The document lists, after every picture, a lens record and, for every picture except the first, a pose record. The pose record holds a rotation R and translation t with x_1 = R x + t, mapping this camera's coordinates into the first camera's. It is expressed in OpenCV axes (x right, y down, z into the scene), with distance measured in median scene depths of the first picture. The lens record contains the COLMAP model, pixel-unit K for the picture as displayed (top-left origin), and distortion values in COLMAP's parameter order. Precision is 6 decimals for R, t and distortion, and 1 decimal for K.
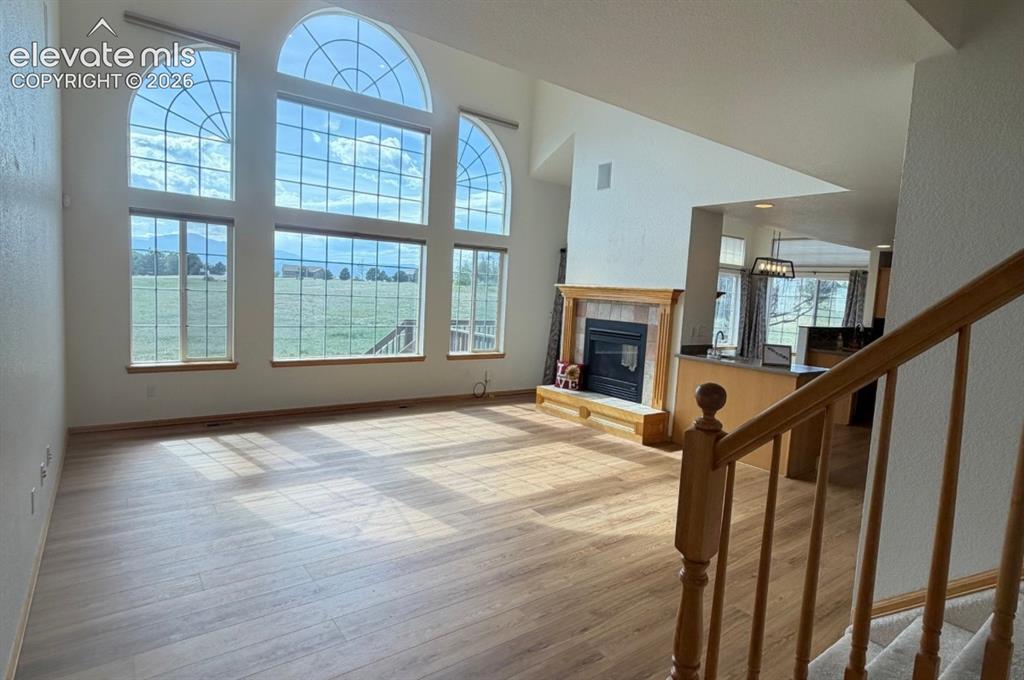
lens RADIAL K [[537.4, 0, 514.3], [0, 537.4, 339.1], [0, 0, 1]] dist [-0.000952, -0.000510]
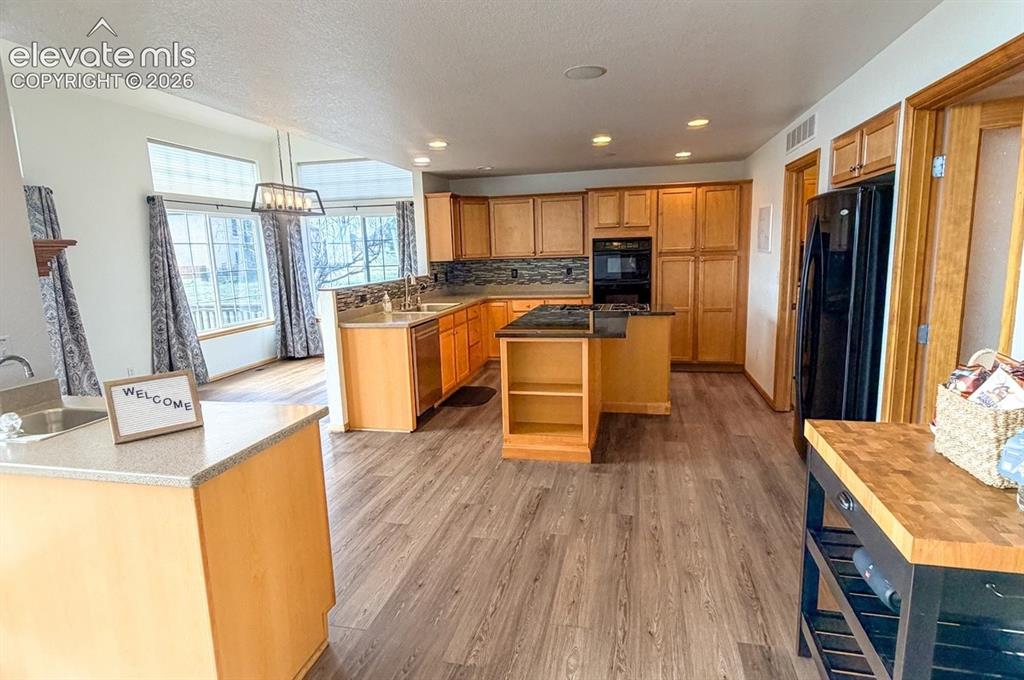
lens RADIAL K [[565.4, 0, 515.1], [0, 565.4, 342.1], [0, 0, 1]] dist [-0.000579, 0.000209]
pose [[0.750658, -0.183366, 0.634735, 0.179875], [0.131483, 0.982959, 0.128467, -0.011721], [-0.647475, -0.012978, 0.761976, 0.239971]]
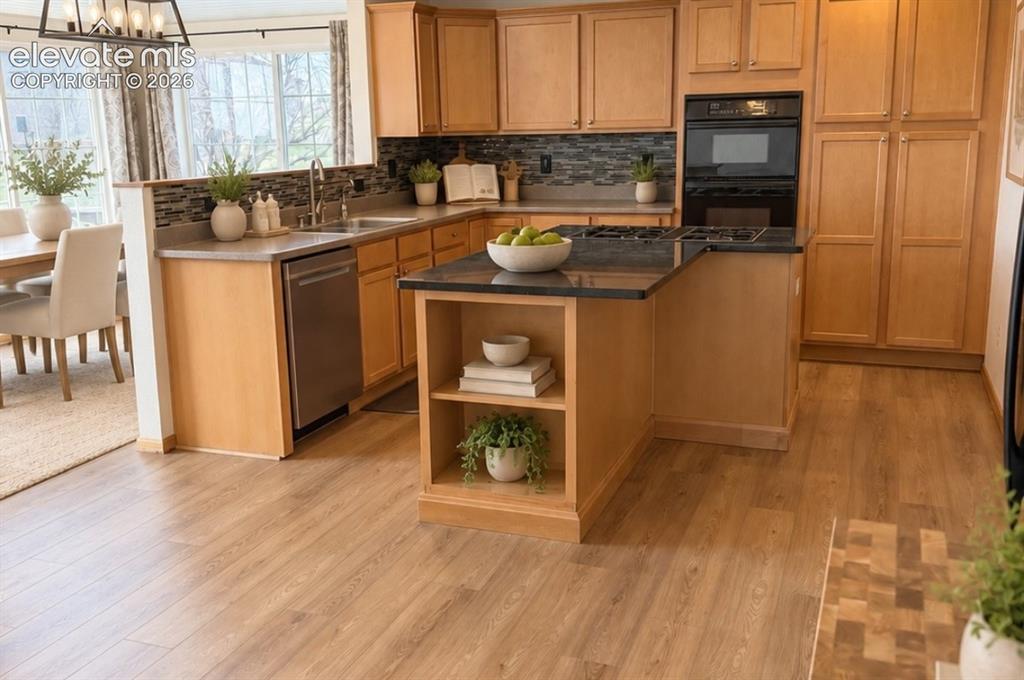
lens RADIAL K [[985.6, 0, 512.0], [0, 985.6, 363.5], [0, 0, 1]] dist [0.212902, -0.523085]
pose [[0.831543, -0.199202, 0.518512, 0.252715], [0.116493, 0.975264, 0.187856, -0.003198], [-0.543107, -0.095808, 0.834180, 0.232289]]
